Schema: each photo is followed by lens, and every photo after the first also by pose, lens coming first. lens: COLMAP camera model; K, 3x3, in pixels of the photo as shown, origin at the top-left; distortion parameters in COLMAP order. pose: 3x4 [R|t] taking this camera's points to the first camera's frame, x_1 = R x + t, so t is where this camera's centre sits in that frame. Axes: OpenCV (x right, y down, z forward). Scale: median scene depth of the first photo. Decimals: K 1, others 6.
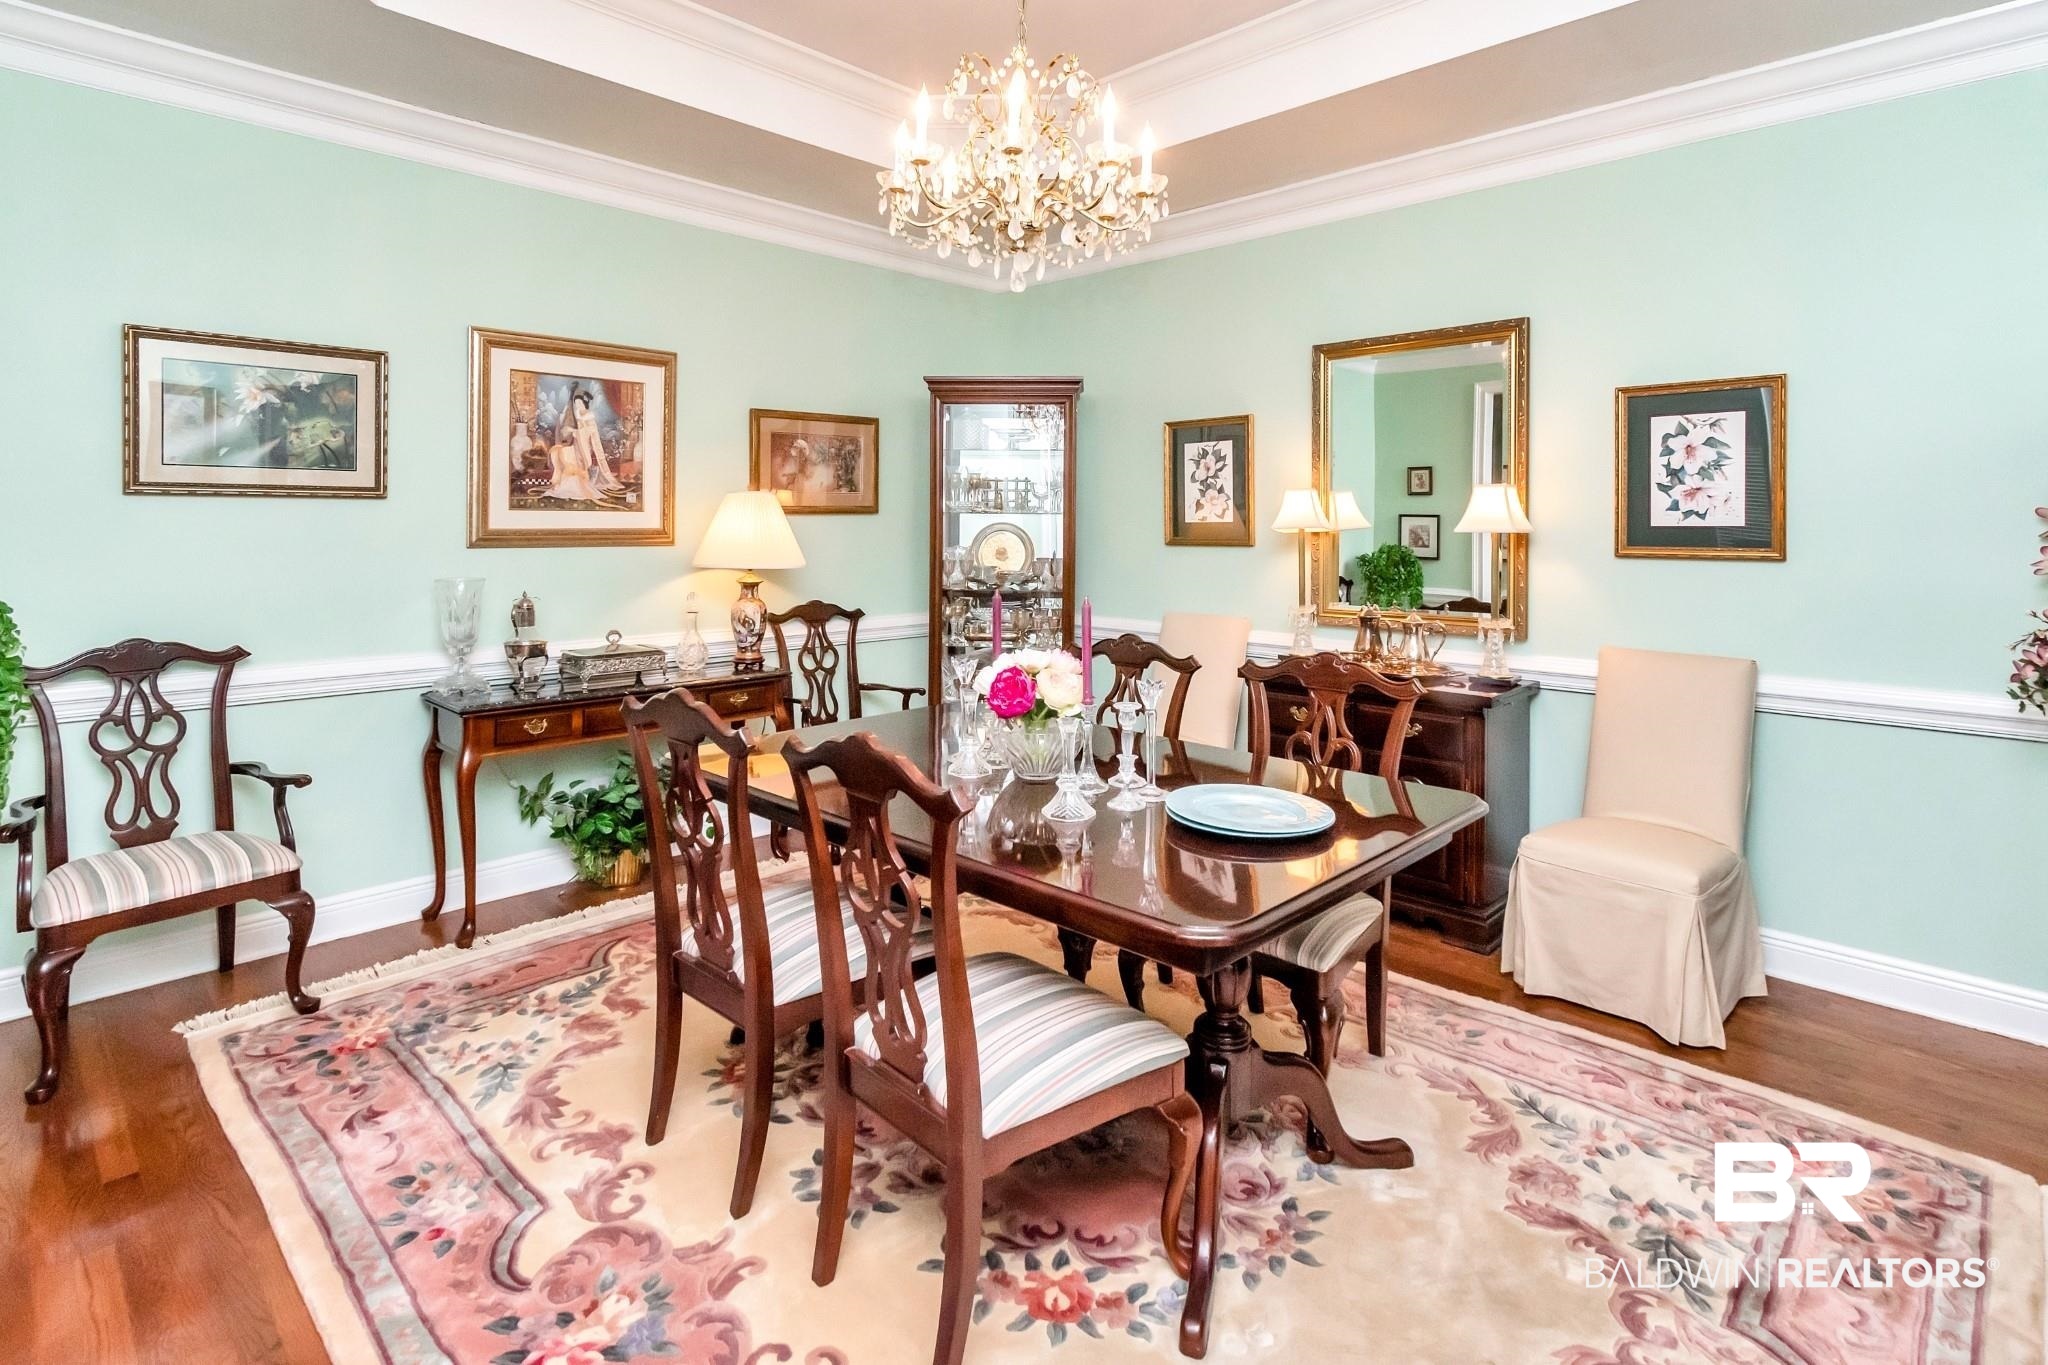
lens RADIAL K [[959.0, 0, 1033.8], [0, 959.0, 605.3], [0, 0, 1]] dist [0.001453, -0.000594]
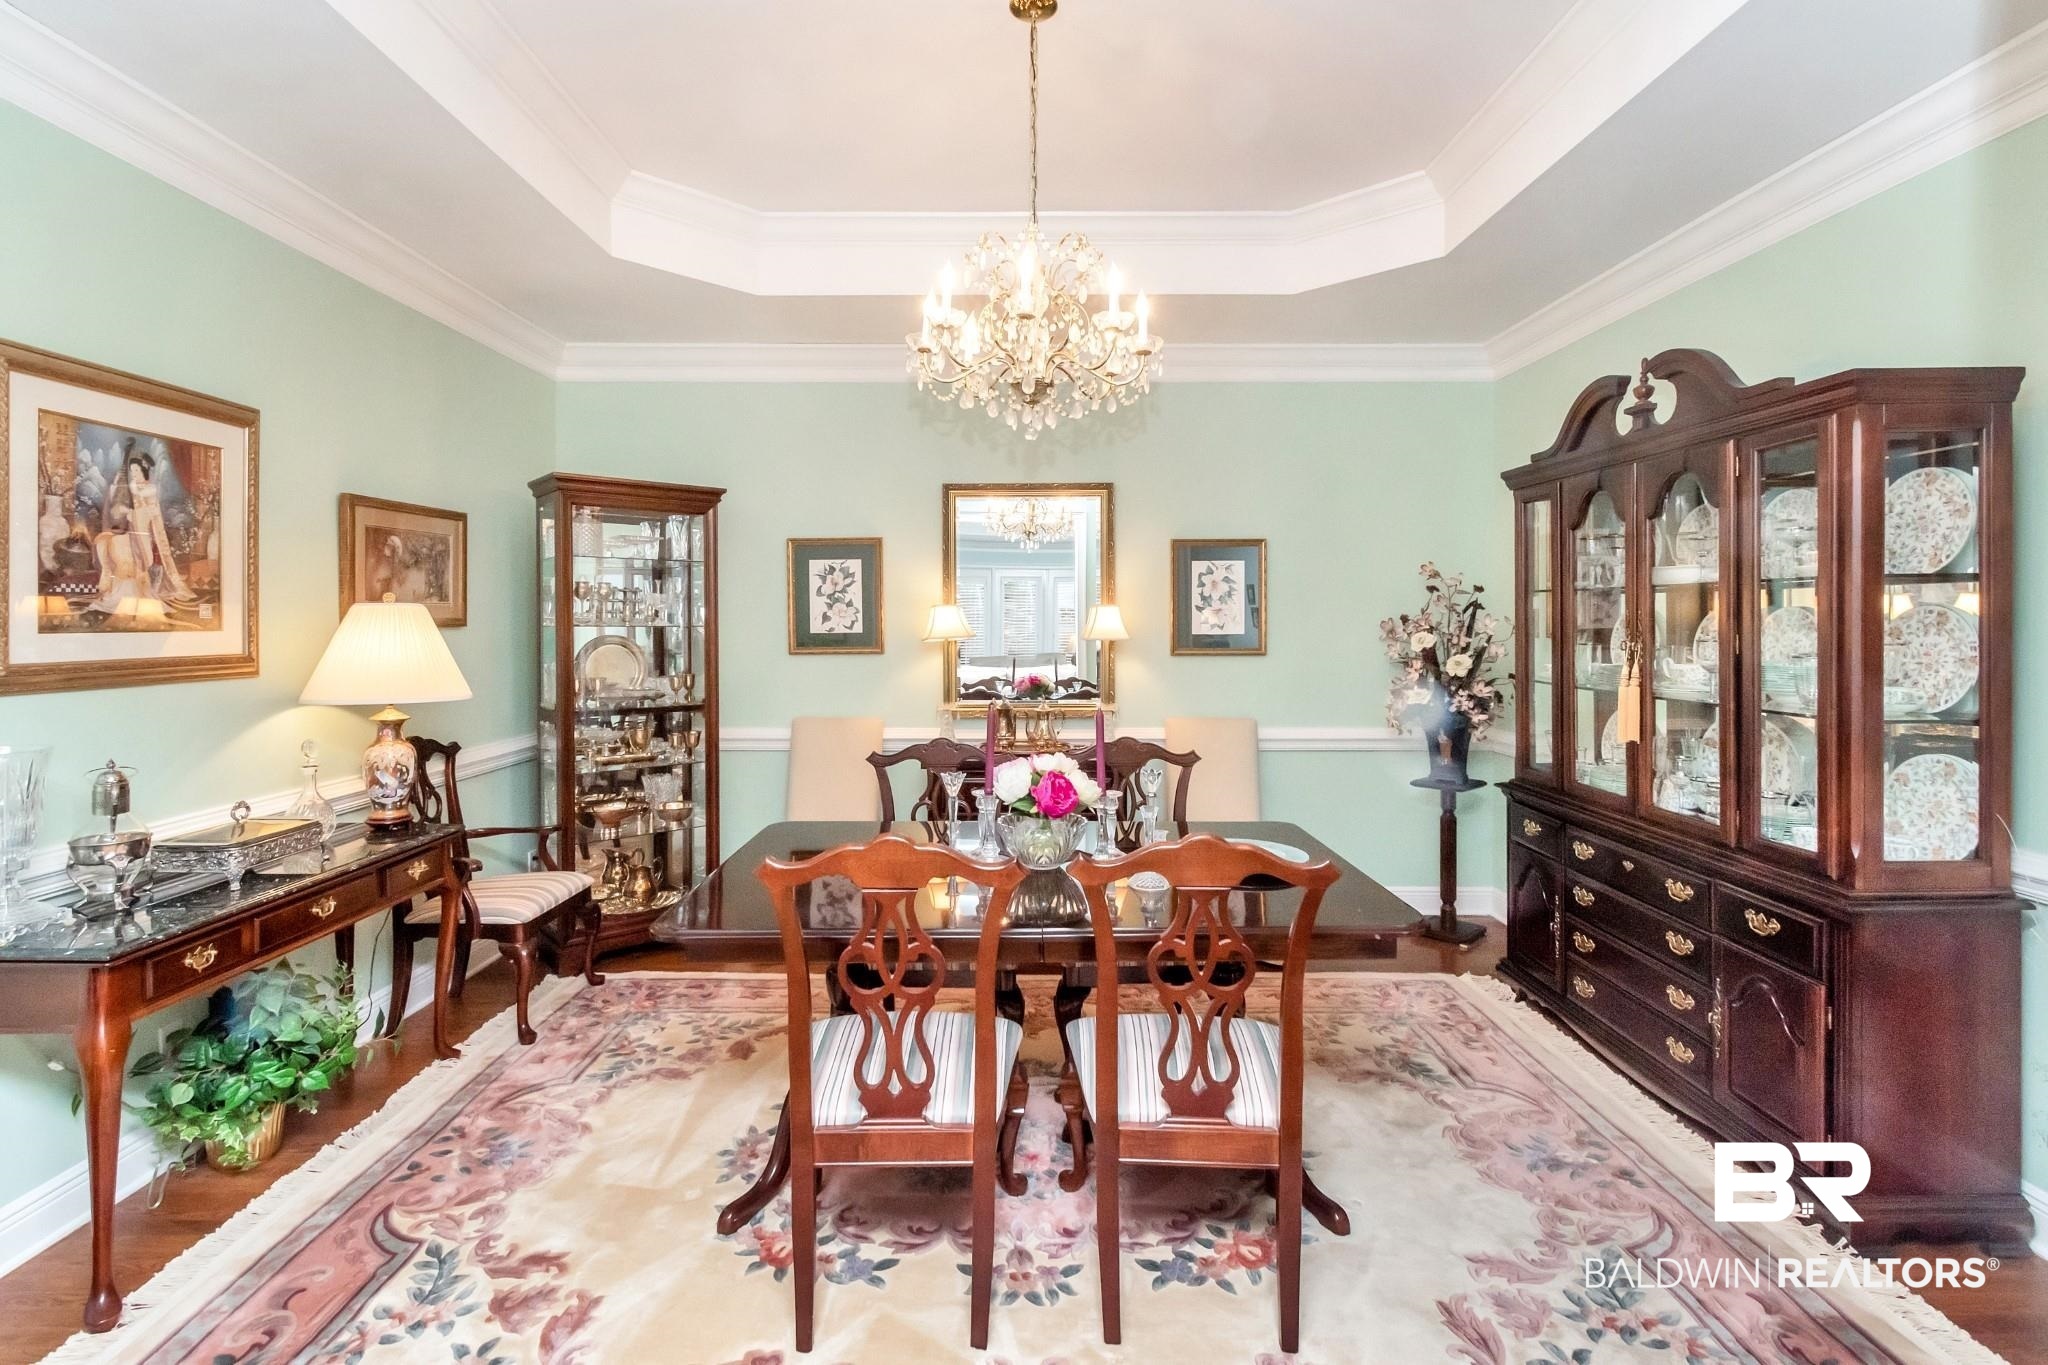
lens RADIAL K [[876.1, 0, 1017.0], [0, 876.1, 711.2], [0, 0, 1]] dist [0.000384, -0.000677]
pose [[0.754829, -0.070840, 0.652085, -0.400754], [0.060895, 0.997426, 0.037867, -0.028420], [-0.653089, 0.011125, 0.757199, 0.135976]]
